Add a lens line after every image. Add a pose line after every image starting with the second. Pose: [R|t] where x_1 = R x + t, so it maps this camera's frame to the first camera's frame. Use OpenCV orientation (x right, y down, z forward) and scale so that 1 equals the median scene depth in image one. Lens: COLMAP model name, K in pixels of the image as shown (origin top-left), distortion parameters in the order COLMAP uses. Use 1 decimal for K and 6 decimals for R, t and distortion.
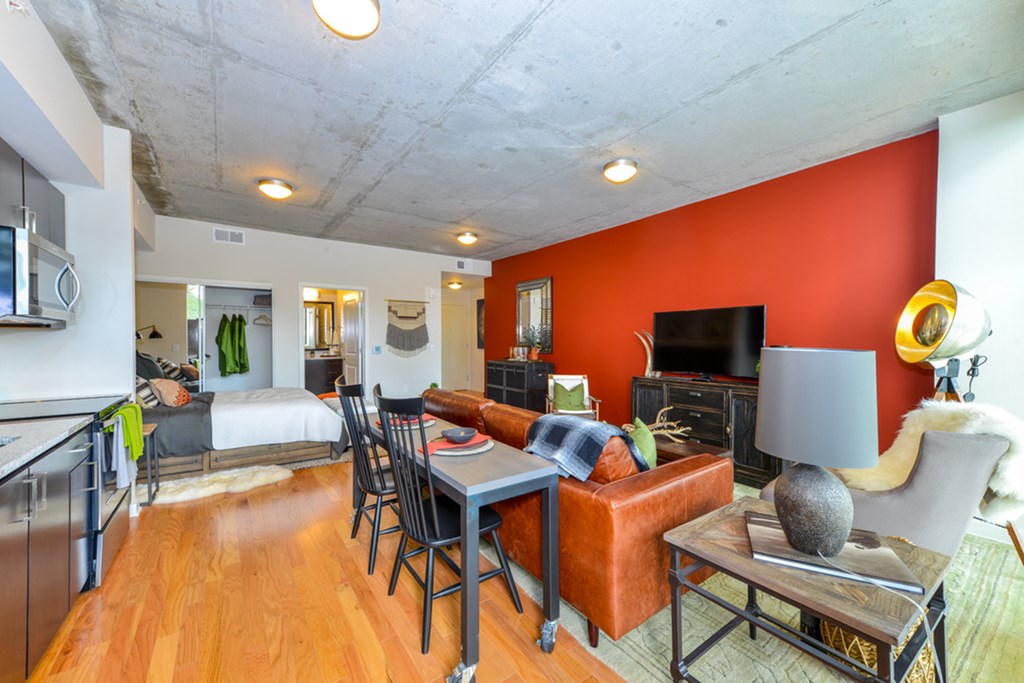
lens RADIAL K [[398.7, 0, 510.1], [0, 398.7, 340.8], [0, 0, 1]] dist [0.017362, 0.000338]
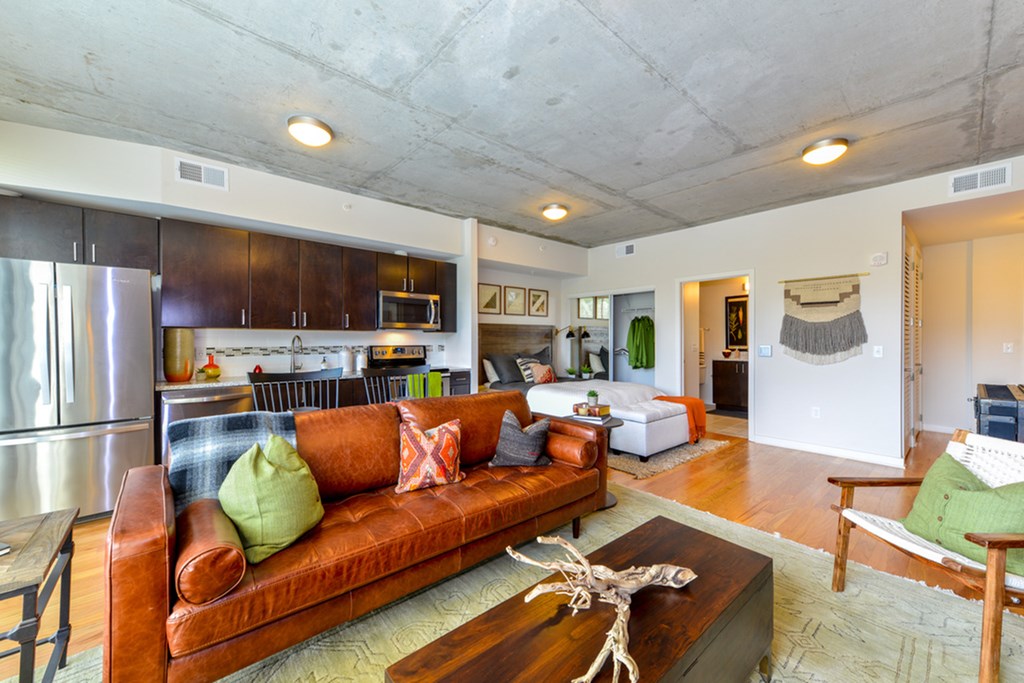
lens RADIAL K [[398.7, 0, 512.7], [0, 398.7, 341.4], [0, 0, 1]] dist [0.017362, 0.000338]
pose [[0.104430, 0.002704, -0.994529, 0.517930], [-0.003303, 0.999992, 0.002372, 0.005843], [0.994527, 0.003037, 0.104438, 0.657231]]
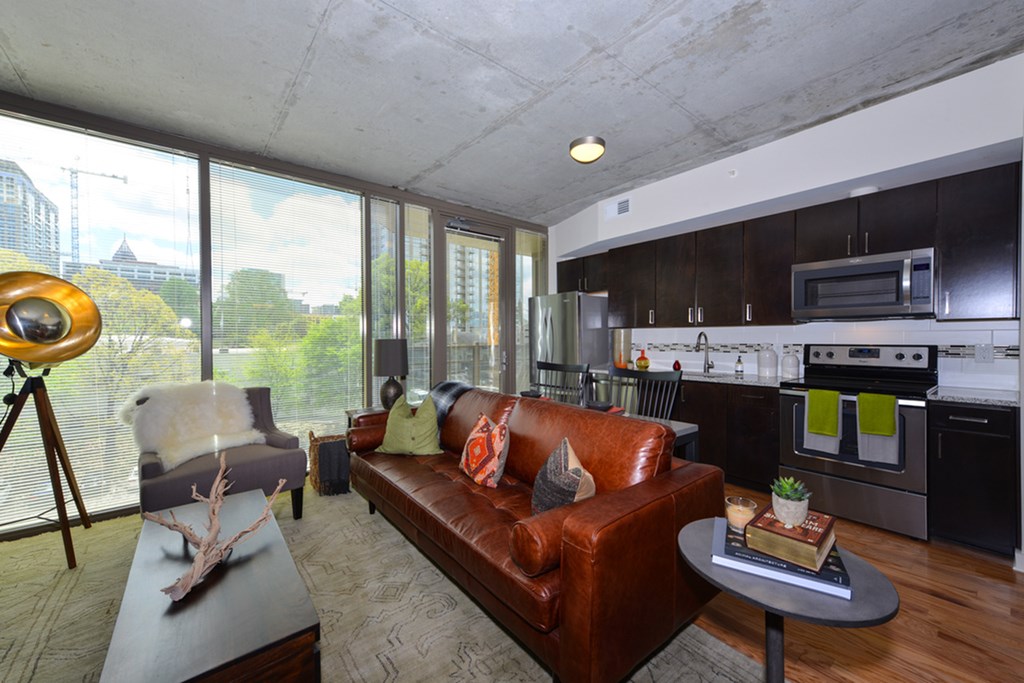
lens RADIAL K [[398.7, 0, 513.7], [0, 398.7, 342.2], [0, 0, 1]] dist [0.017362, 0.000338]
pose [[-0.997803, 0.009554, -0.065556, 0.019660], [0.008558, 0.999844, 0.015457, 0.001515], [0.065694, 0.014862, -0.997729, 1.106868]]
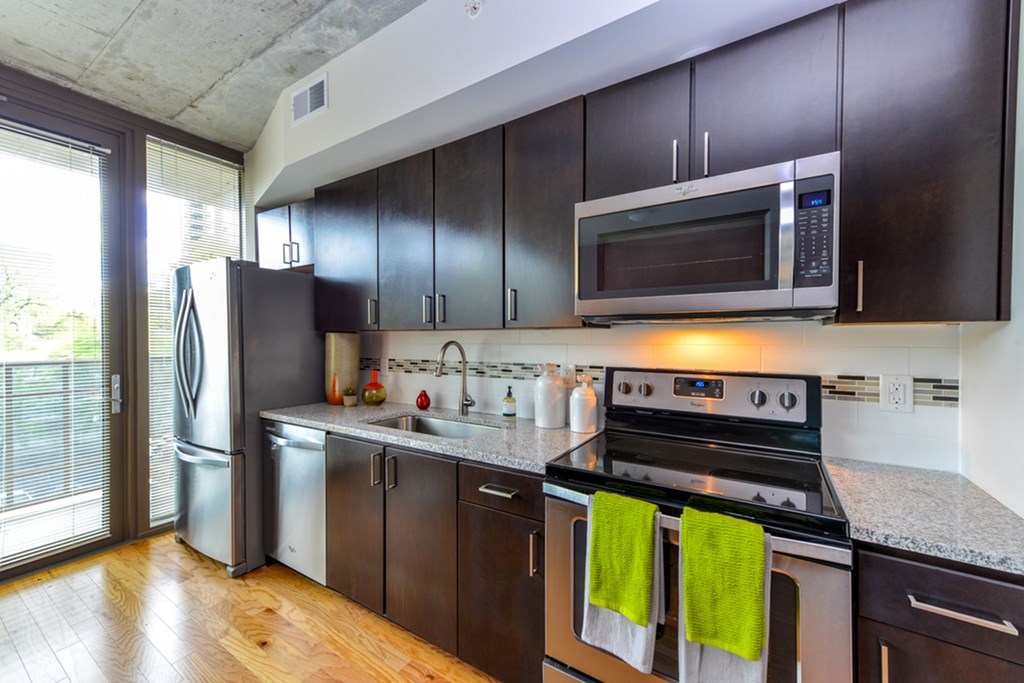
lens RADIAL K [[398.7, 0, 509.8], [0, 398.7, 343.9], [0, 0, 1]] dist [0.017362, 0.000338]
pose [[-0.930713, 0.008389, -0.365655, -0.343051], [0.001925, 0.999835, 0.018040, -0.009054], [0.365746, 0.016086, -0.930576, 0.721336]]
